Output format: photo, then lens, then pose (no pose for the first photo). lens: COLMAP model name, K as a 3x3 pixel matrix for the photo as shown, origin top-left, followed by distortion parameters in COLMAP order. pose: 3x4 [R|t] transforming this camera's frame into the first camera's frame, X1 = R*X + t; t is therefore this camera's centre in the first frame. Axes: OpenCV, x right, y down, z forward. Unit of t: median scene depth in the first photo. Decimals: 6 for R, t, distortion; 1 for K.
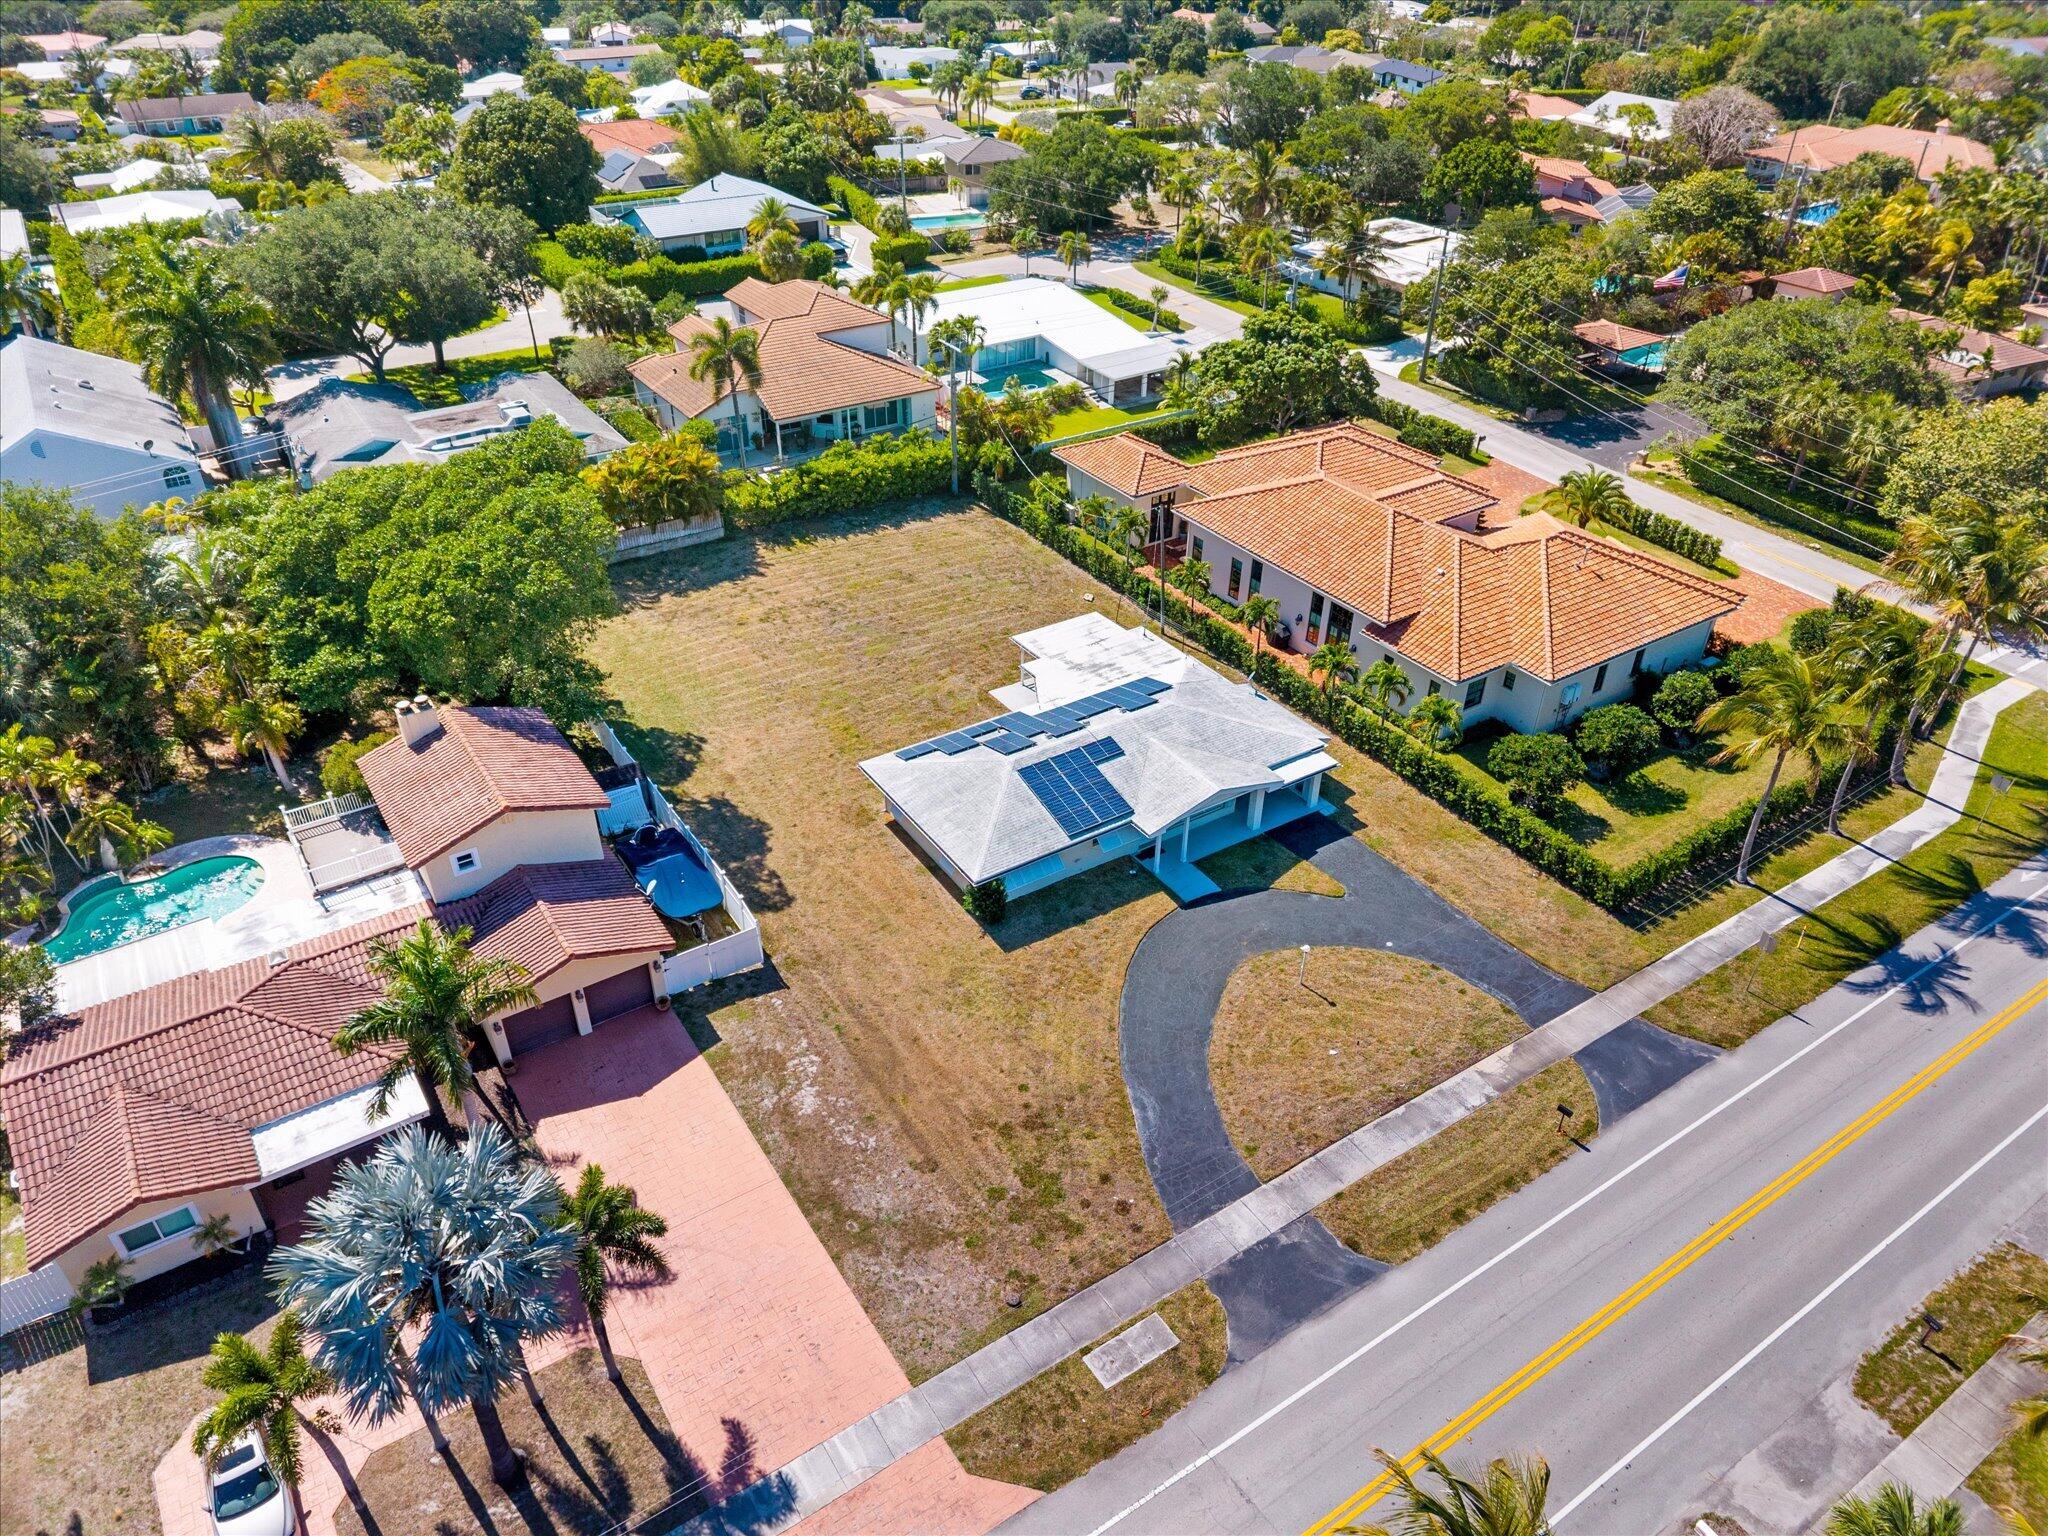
lens RADIAL K [[1372.1, 0, 1015.1], [0, 1372.1, 772.5], [0, 0, 1]] dist [0.022997, -0.021841]
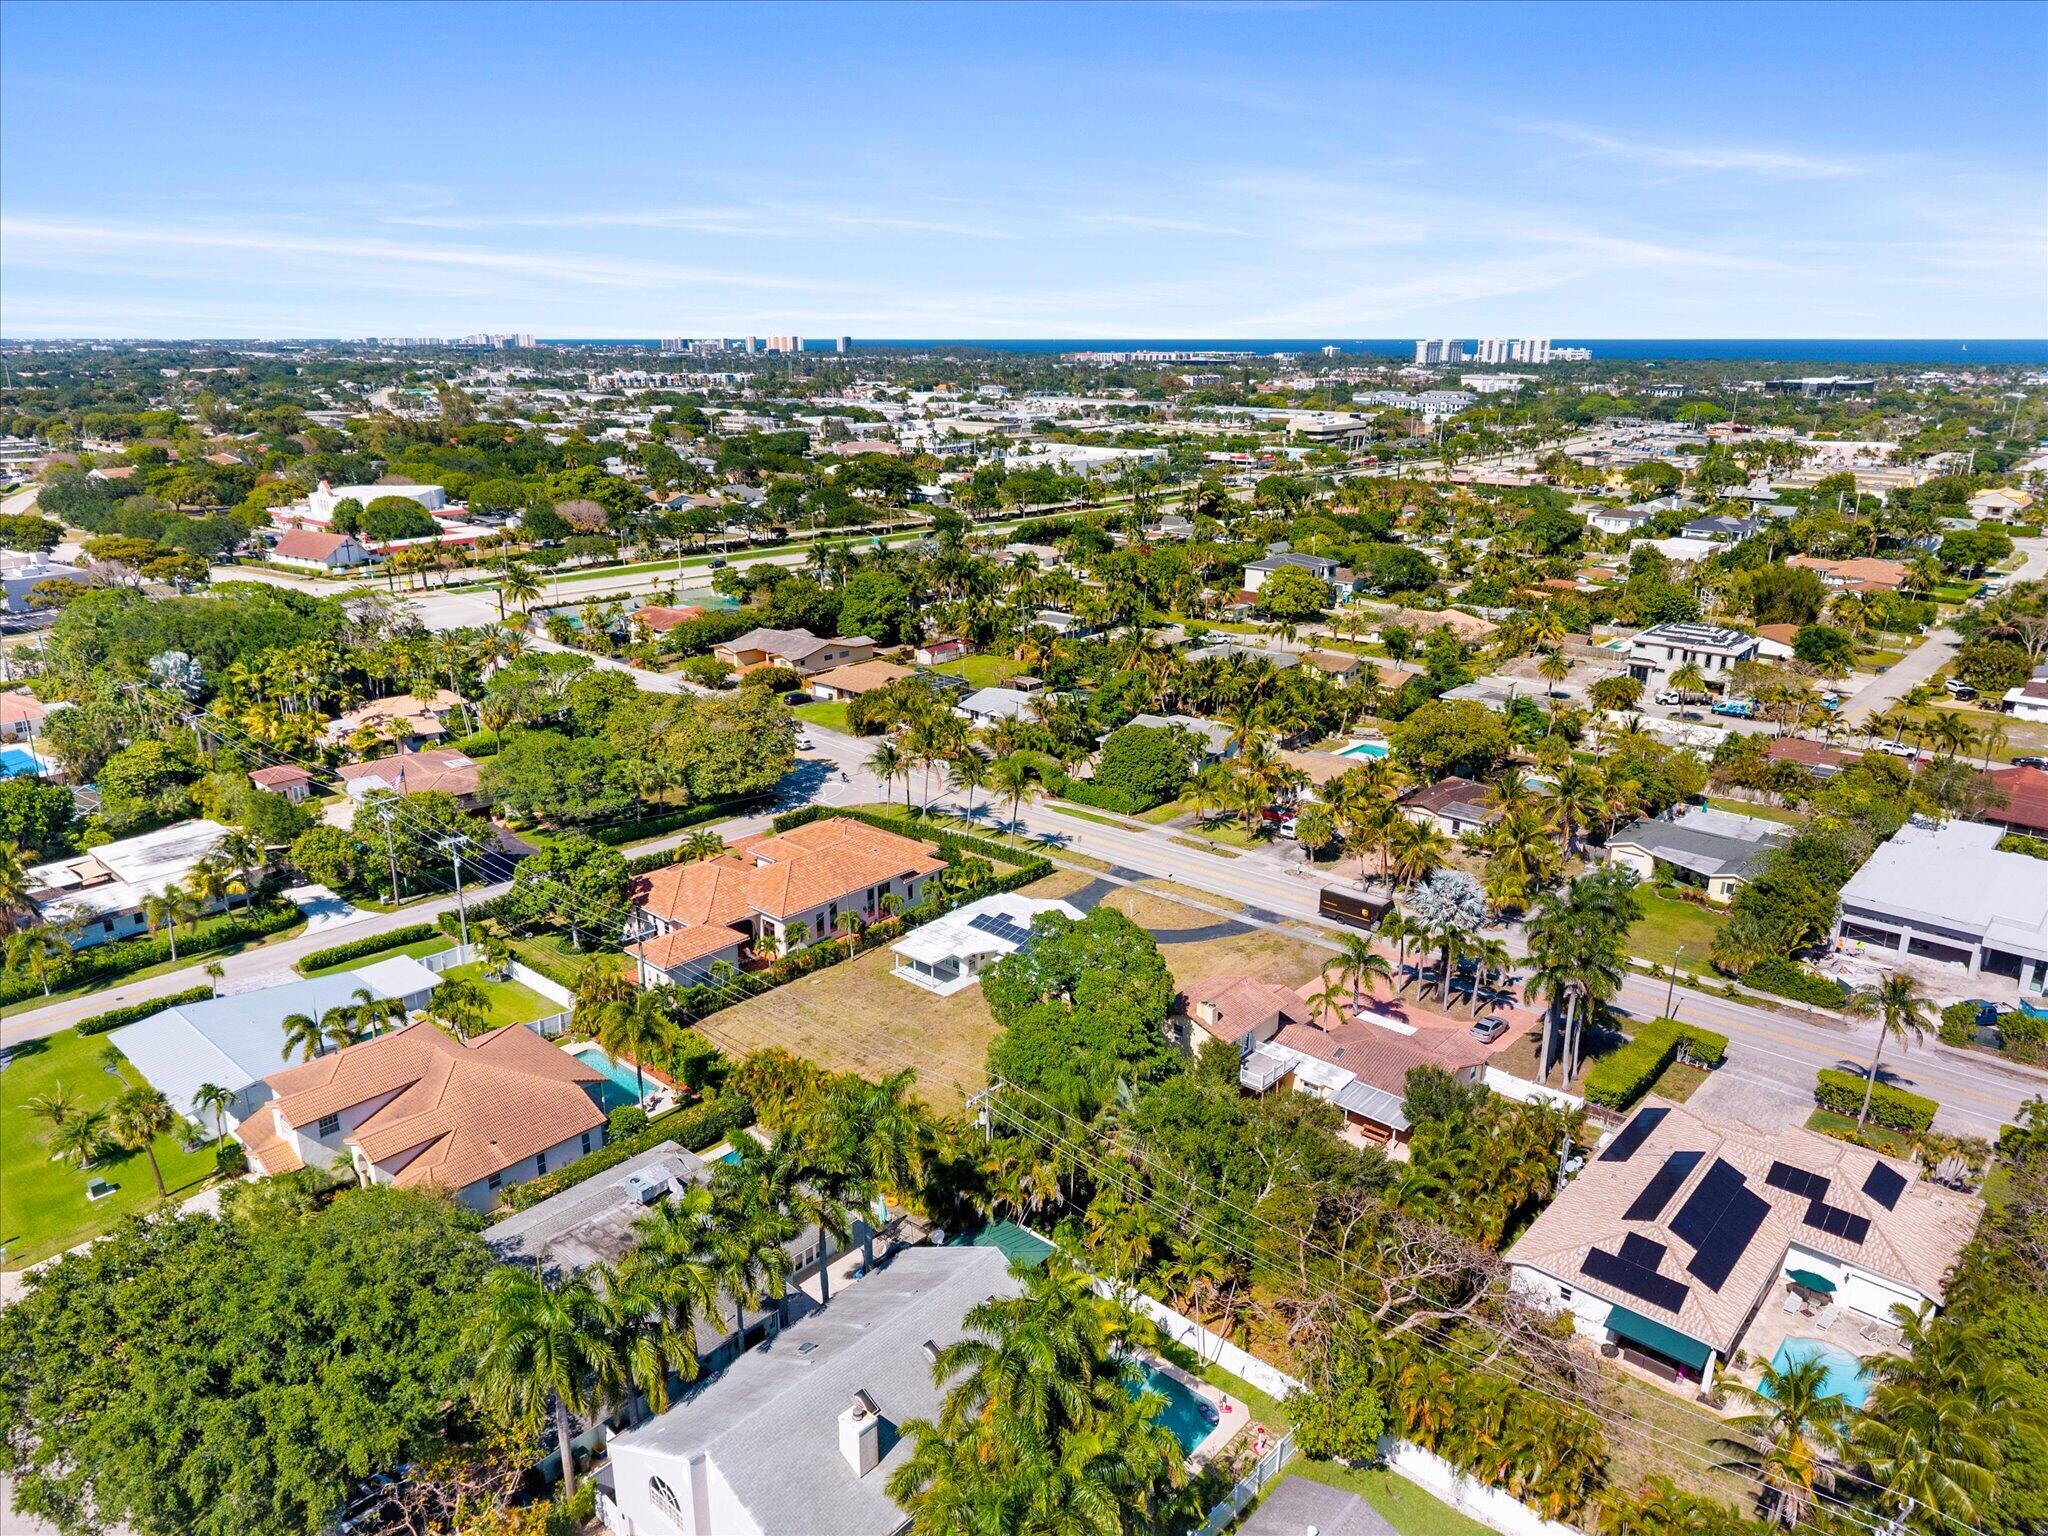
lens RADIAL K [[1372.1, 0, 1015.1], [0, 1372.1, 772.5], [0, 0, 1]] dist [0.022997, -0.021841]
pose [[-0.255232, -0.298056, 0.919793, -1.711125], [0.543309, 0.742696, 0.391430, -0.994869], [-0.799795, 0.599637, -0.027624, 0.902428]]
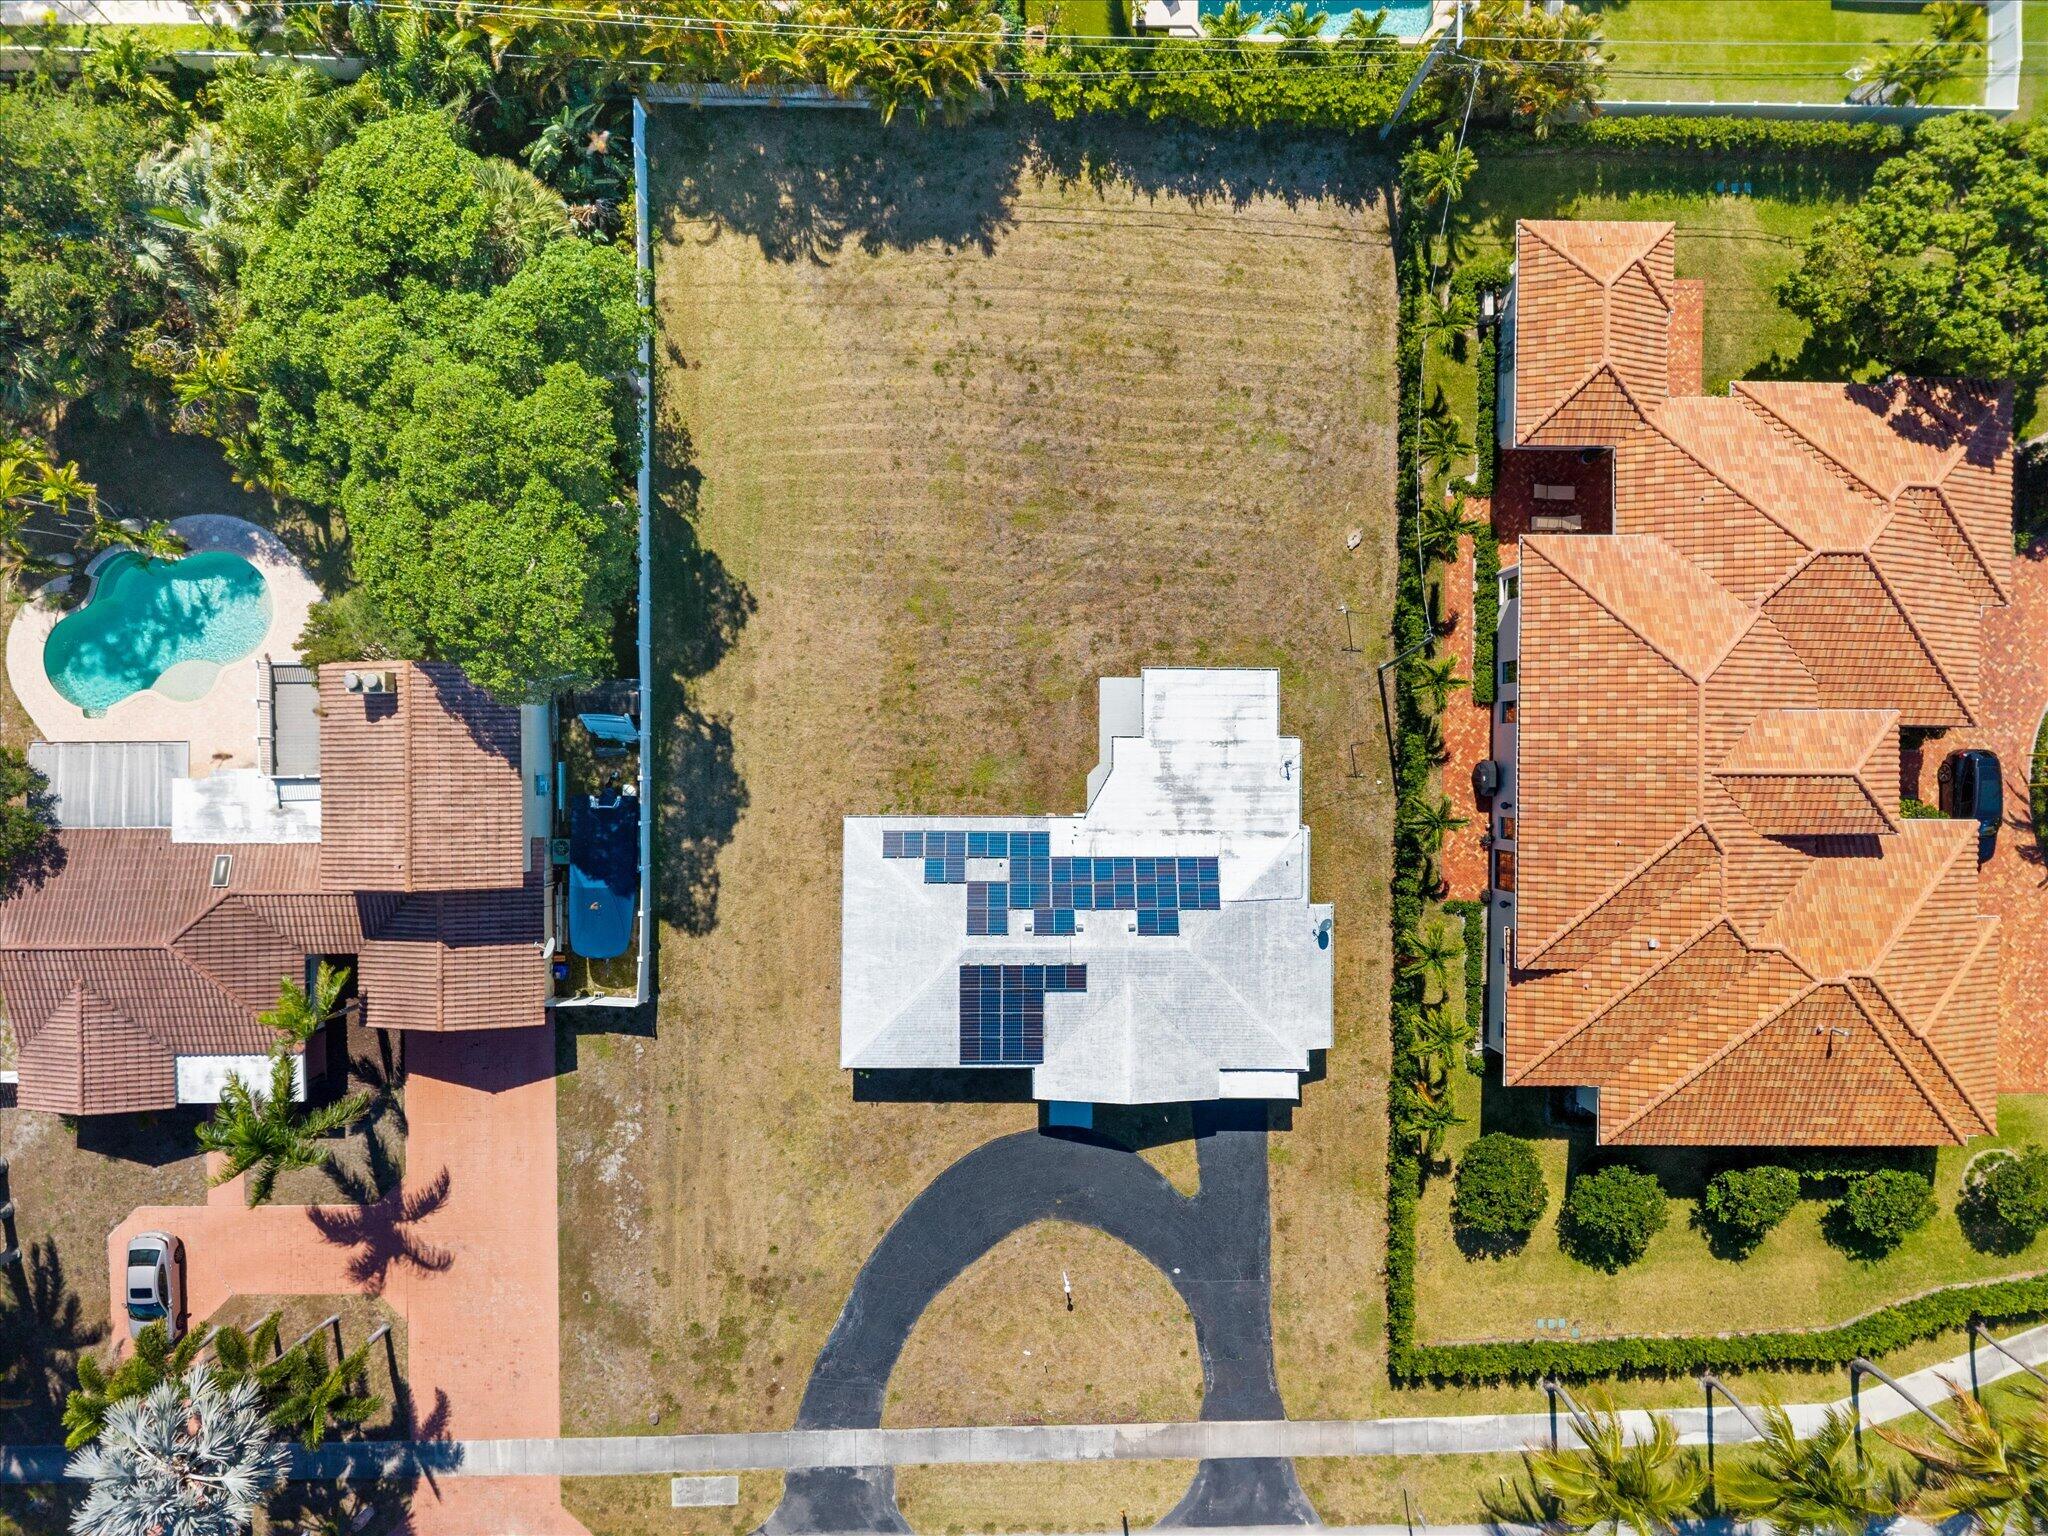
lens RADIAL K [[1372.1, 0, 1015.1], [0, 1372.1, 772.5], [0, 0, 1]] dist [0.022997, -0.021841]
pose [[0.836043, 0.548153, 0.023669, -0.056020], [-0.328548, 0.465619, 0.821739, -0.760195], [0.439418, -0.694786, 0.569372, 0.530118]]
